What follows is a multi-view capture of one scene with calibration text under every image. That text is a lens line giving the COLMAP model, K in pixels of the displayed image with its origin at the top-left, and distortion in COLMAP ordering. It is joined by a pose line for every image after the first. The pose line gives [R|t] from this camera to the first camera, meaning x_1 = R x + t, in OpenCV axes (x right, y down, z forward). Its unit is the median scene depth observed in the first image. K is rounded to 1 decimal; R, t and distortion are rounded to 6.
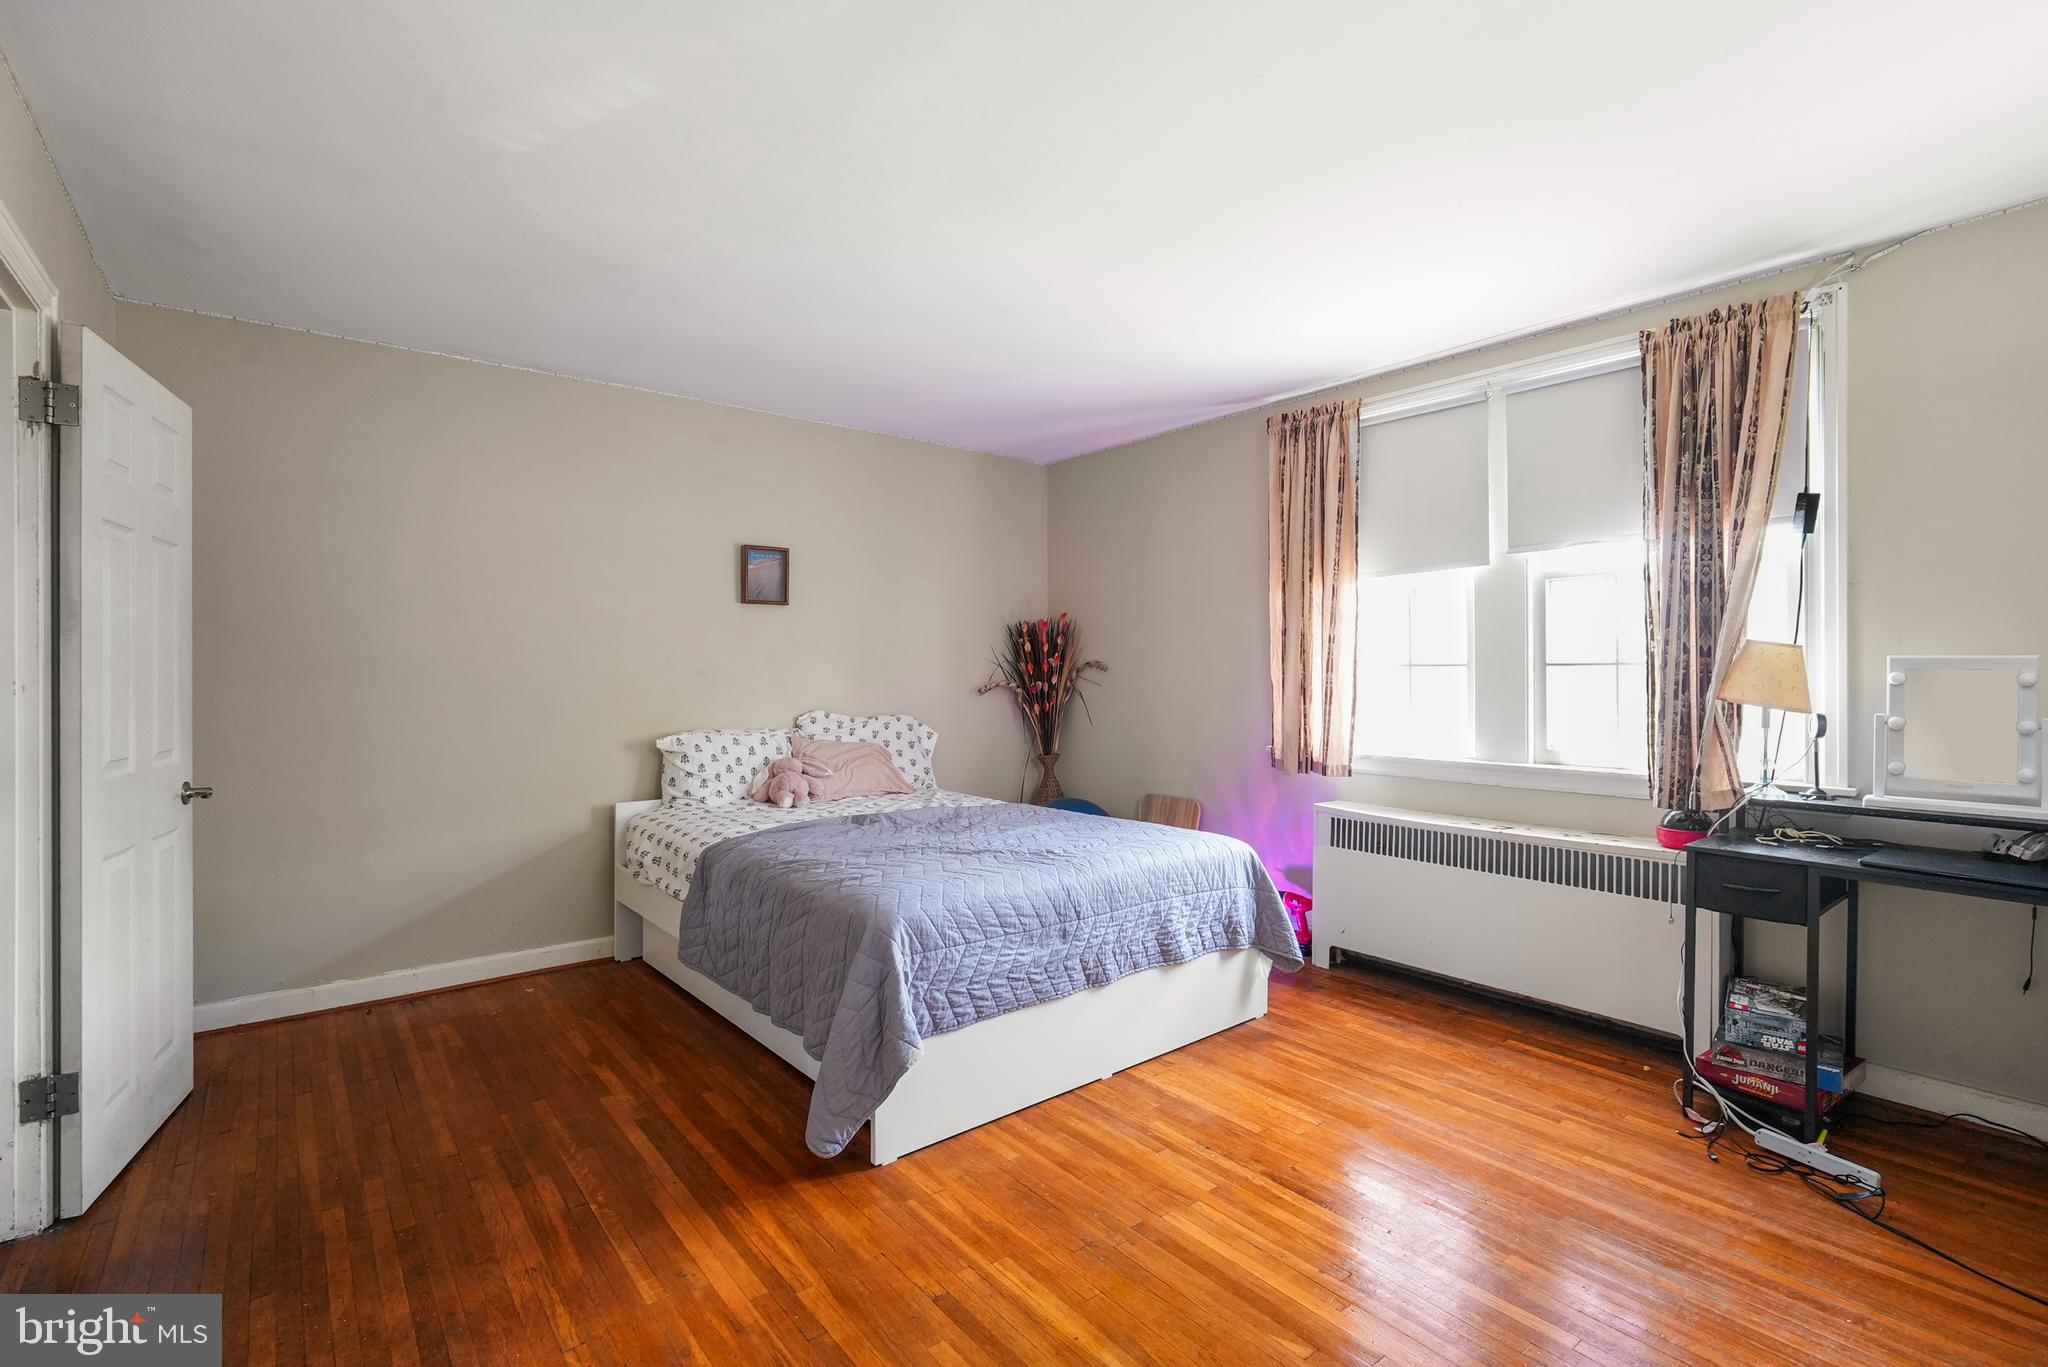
lens RADIAL K [[930.1, 0, 1015.9], [0, 930.1, 669.2], [0, 0, 1]] dist [-0.020966, 0.009159]
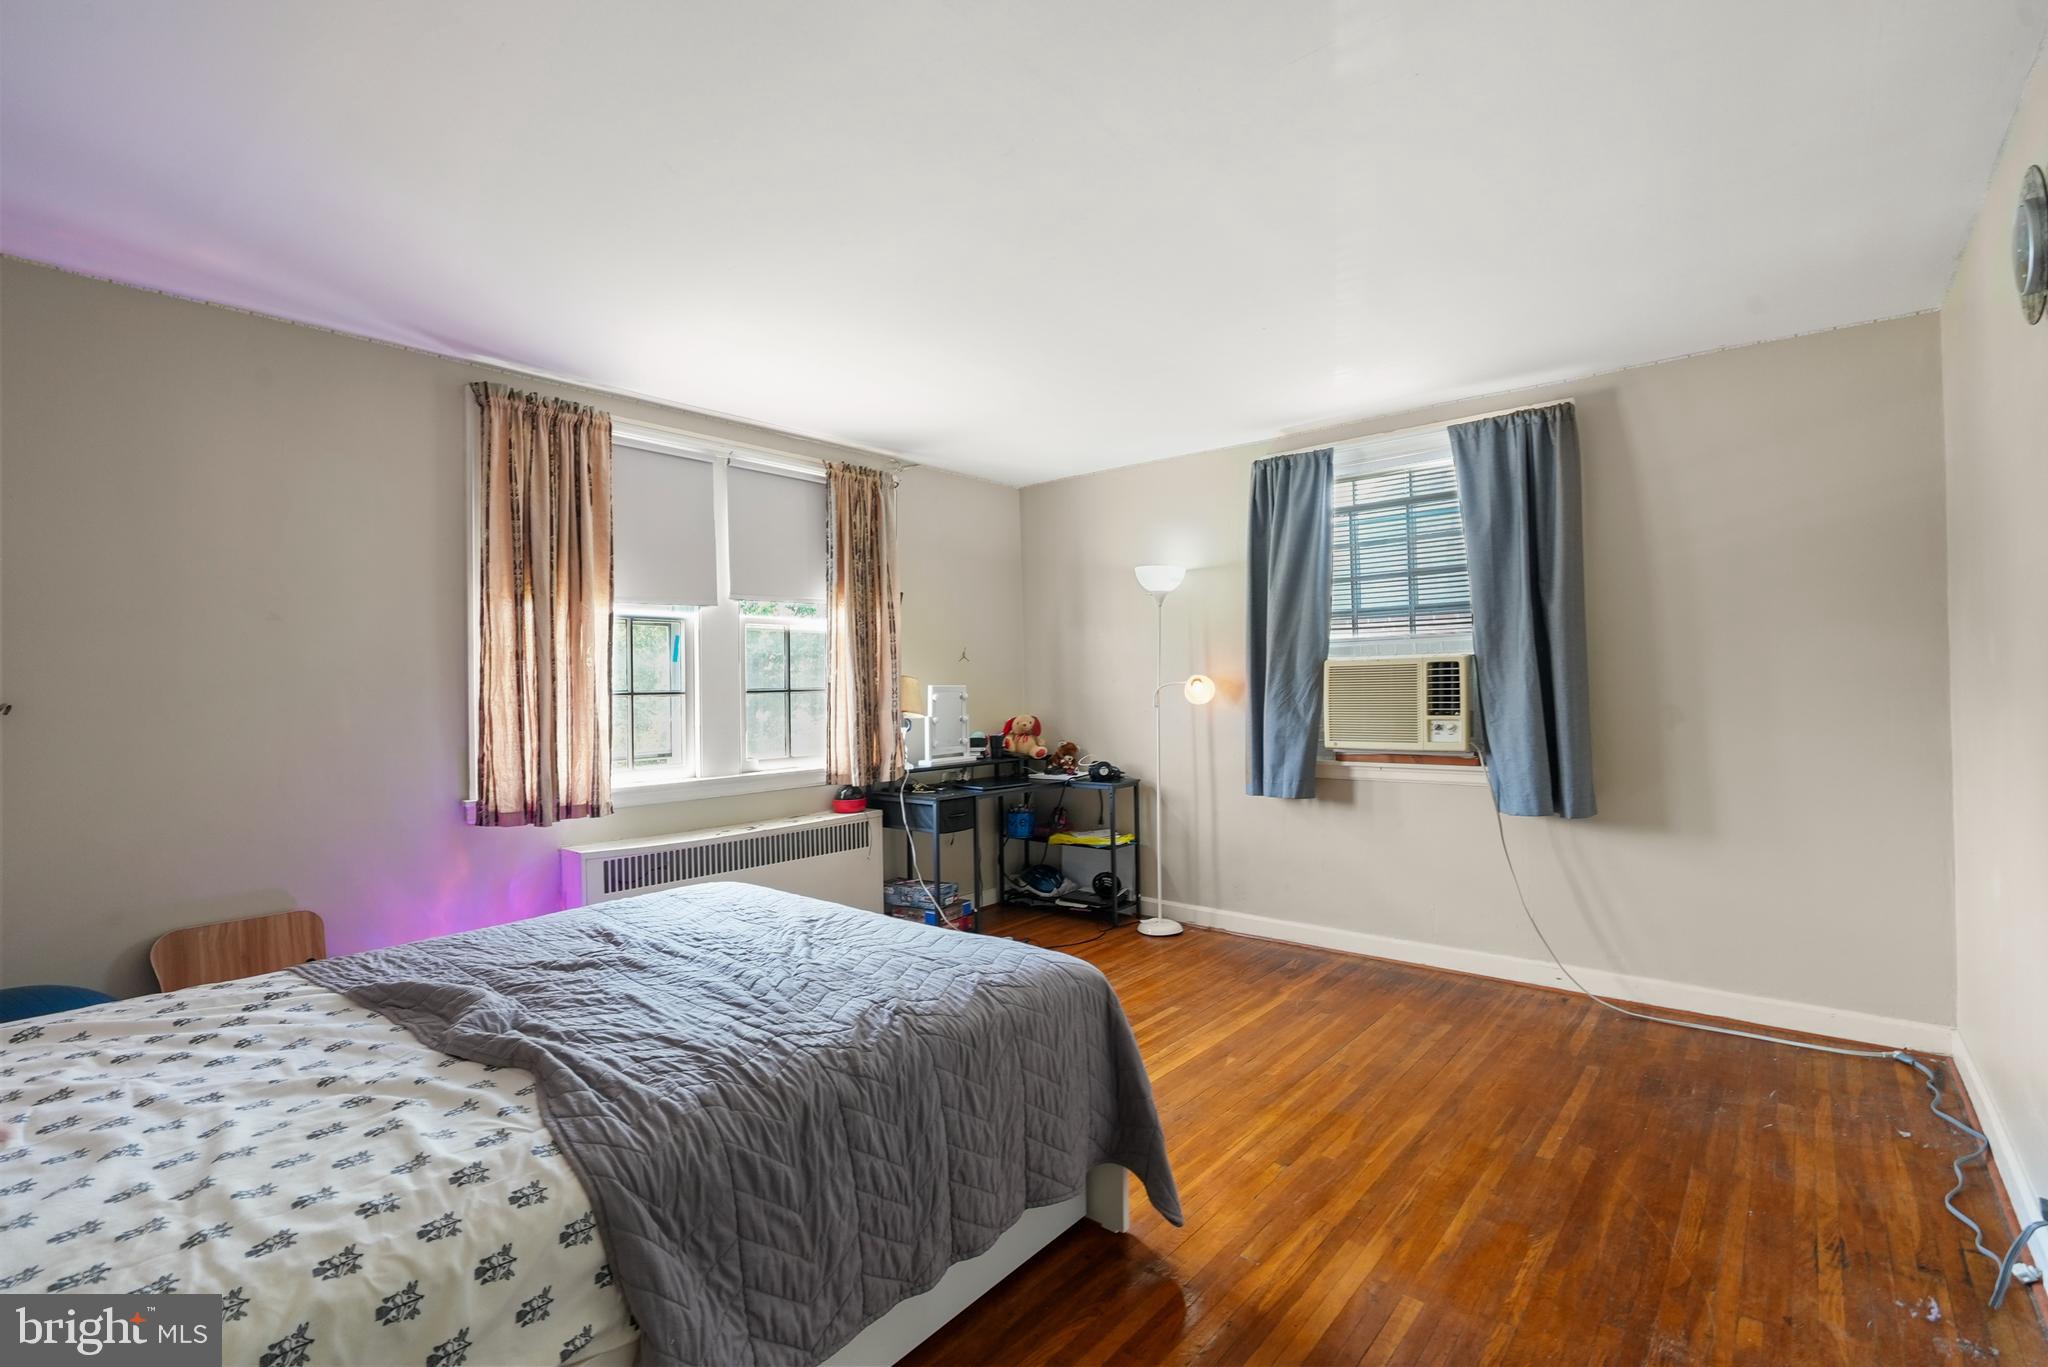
lens RADIAL K [[930.1, 0, 1015.2], [0, 930.1, 688.8], [0, 0, 1]] dist [-0.020966, 0.009159]
pose [[-0.182915, 0.005283, 0.983115, -0.704779], [0.017945, 0.999837, -0.002034, -0.001690], [-0.982965, 0.017270, -0.182980, 0.860165]]
